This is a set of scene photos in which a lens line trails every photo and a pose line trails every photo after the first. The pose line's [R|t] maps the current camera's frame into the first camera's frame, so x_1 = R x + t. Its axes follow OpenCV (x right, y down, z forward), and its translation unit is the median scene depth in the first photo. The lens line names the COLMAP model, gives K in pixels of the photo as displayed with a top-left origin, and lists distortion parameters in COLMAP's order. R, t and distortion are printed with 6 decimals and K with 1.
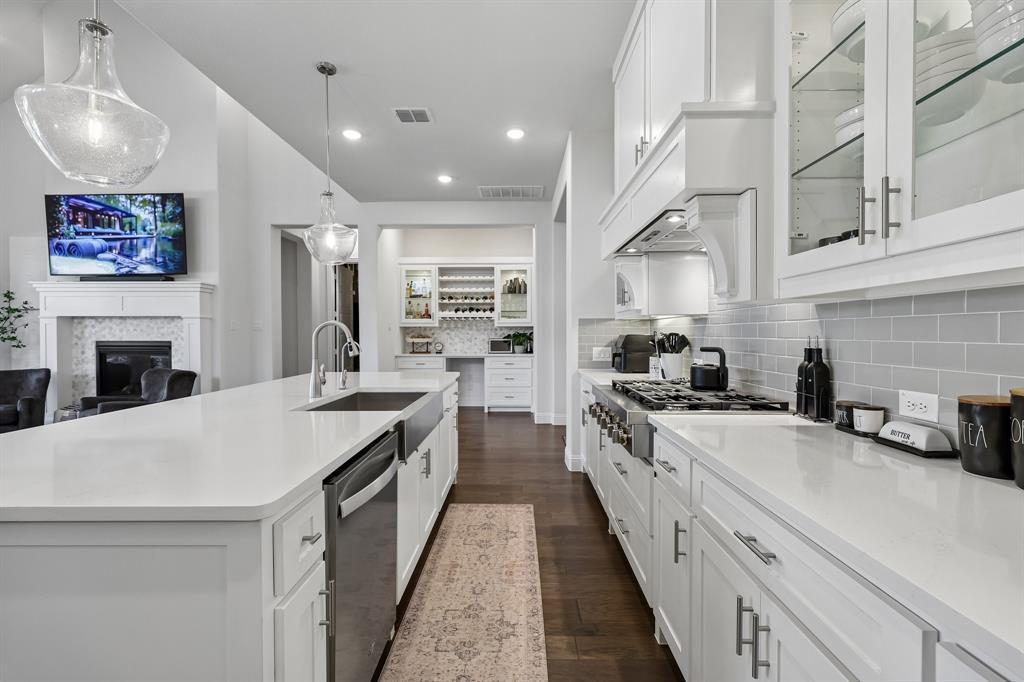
lens RADIAL K [[434.8, 0, 516.6], [0, 434.8, 338.3], [0, 0, 1]] dist [0.002438, -0.000491]
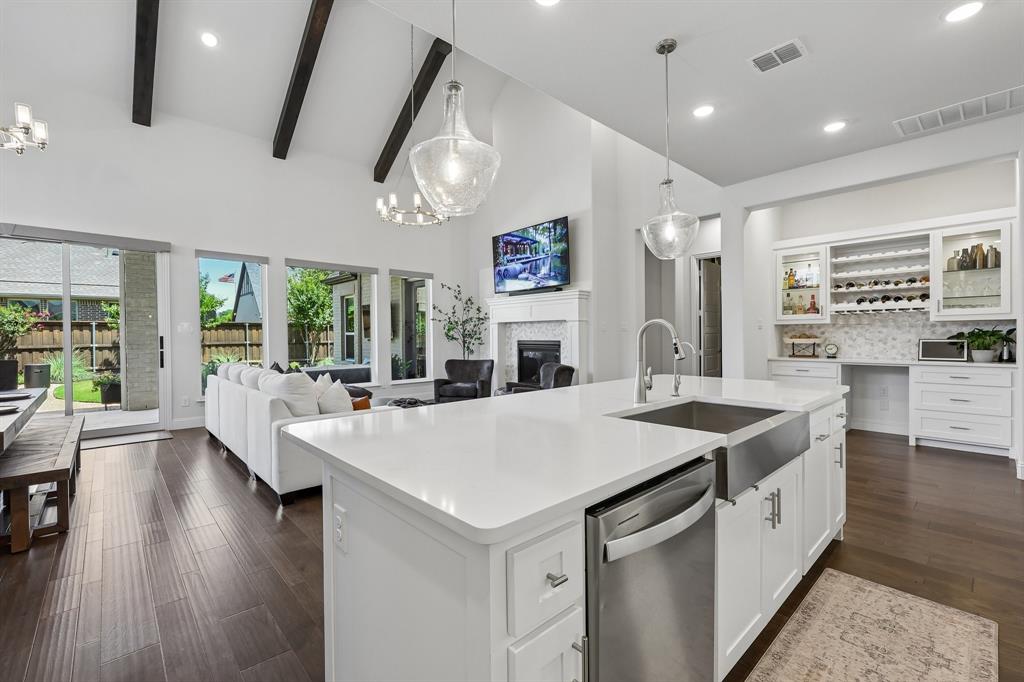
lens RADIAL K [[443.3, 0, 511.9], [0, 443.3, 339.5], [0, 0, 1]] dist [0.004961, -0.000905]
pose [[0.682761, 0.002890, -0.730636, 0.016051], [-0.000851, 0.999995, 0.003160, -0.000531], [0.730641, -0.001536, 0.682760, 0.062181]]
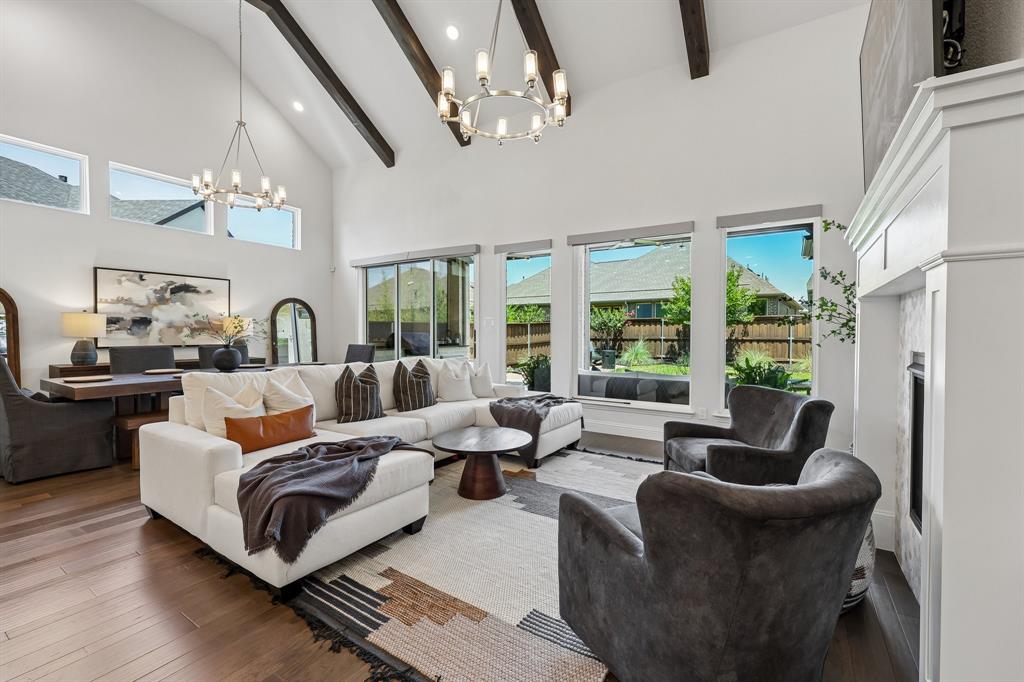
lens RADIAL K [[434.8, 0, 513.6], [0, 434.8, 339.5], [0, 0, 1]] dist [0.002438, -0.000491]
pose [[-0.531404, 0.015628, -0.846975, -0.435826], [-0.012292, 0.999582, 0.026155, -0.011068], [0.847030, 0.024310, -0.530990, 0.942498]]
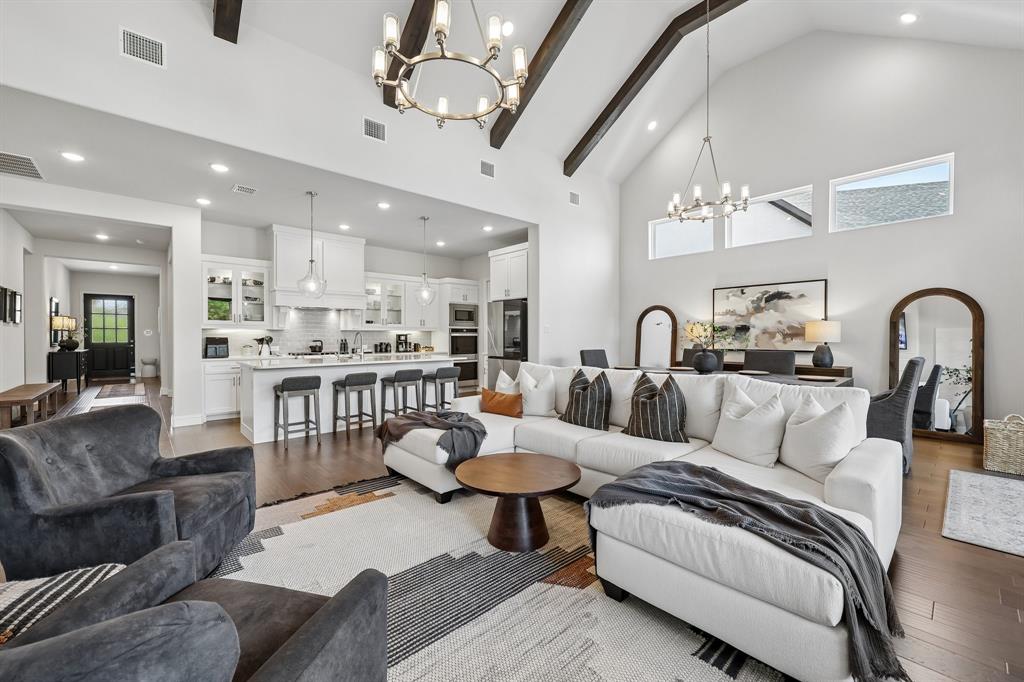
lens RADIAL K [[410.9, 0, 519.1], [0, 410.9, 340.1], [0, 0, 1]] dist [0.001634, -0.000647]
pose [[-0.687184, -0.005390, 0.726463, -1.320832], [0.009553, 0.999819, 0.016454, -0.008280], [-0.726420, 0.018247, -0.687008, 0.892930]]
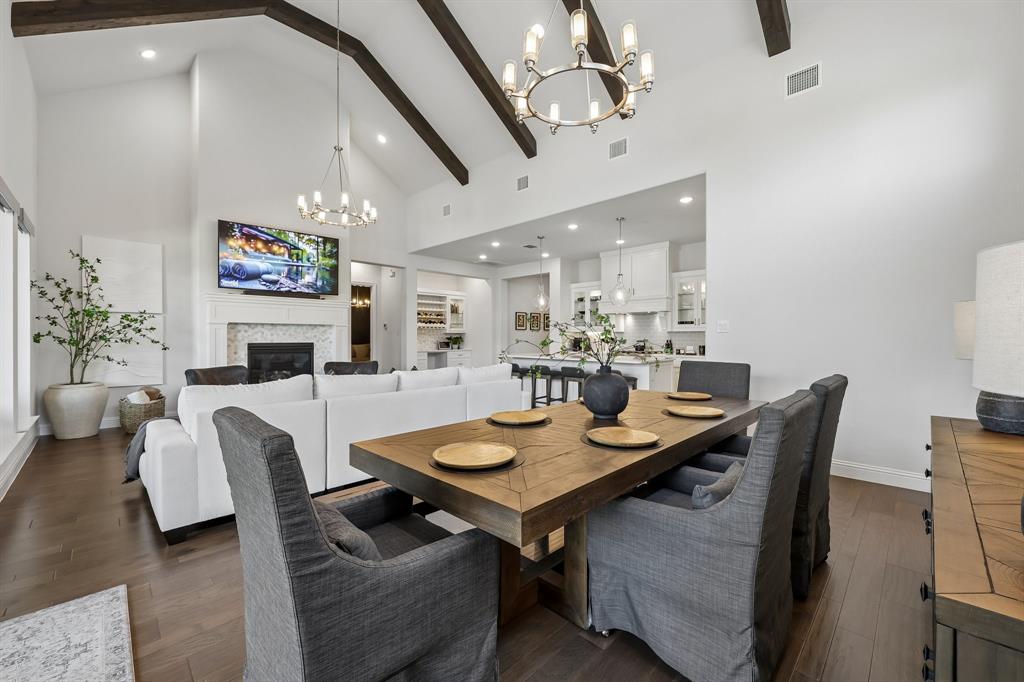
lens RADIAL K [[410.9, 0, 511.3], [0, 410.9, 341.1], [0, 0, 1]] dist [0.001634, -0.000647]
pose [[0.698788, -0.006683, 0.715298, -1.335372], [0.006496, 0.999974, 0.002997, 0.001931], [-0.715300, 0.002553, 0.698813, -0.348990]]
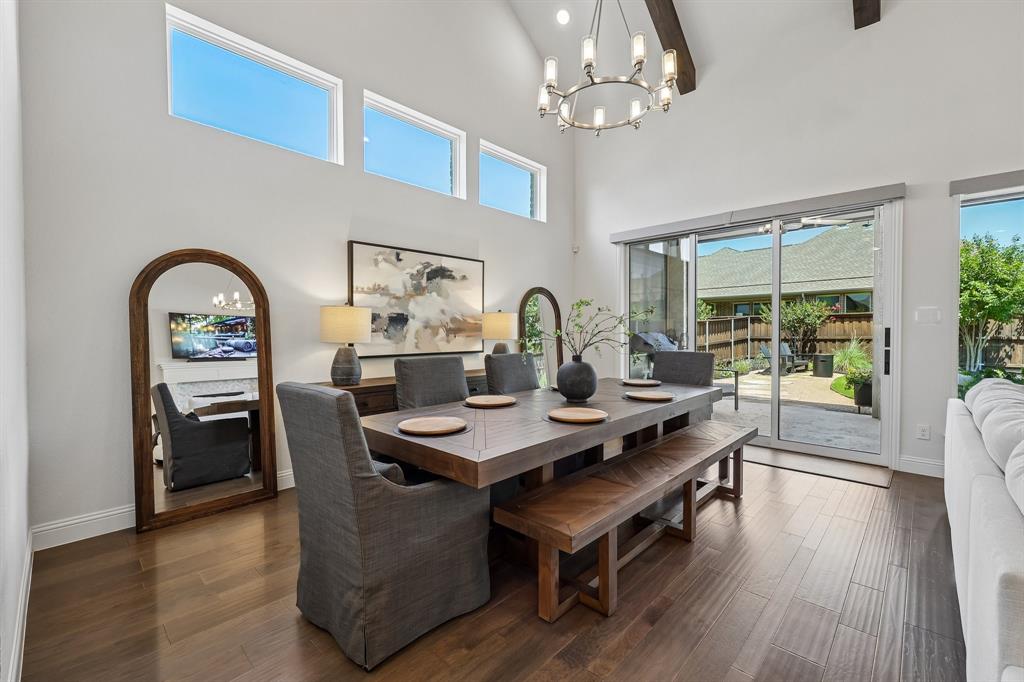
lens RADIAL K [[434.8, 0, 514.9], [0, 434.8, 338.6], [0, 0, 1]] dist [0.002438, -0.000491]
pose [[-0.676744, 0.016287, -0.736038, -0.442217], [-0.003458, 0.999674, 0.025300, -0.002406], [0.736210, 0.019667, -0.676467, 0.219799]]
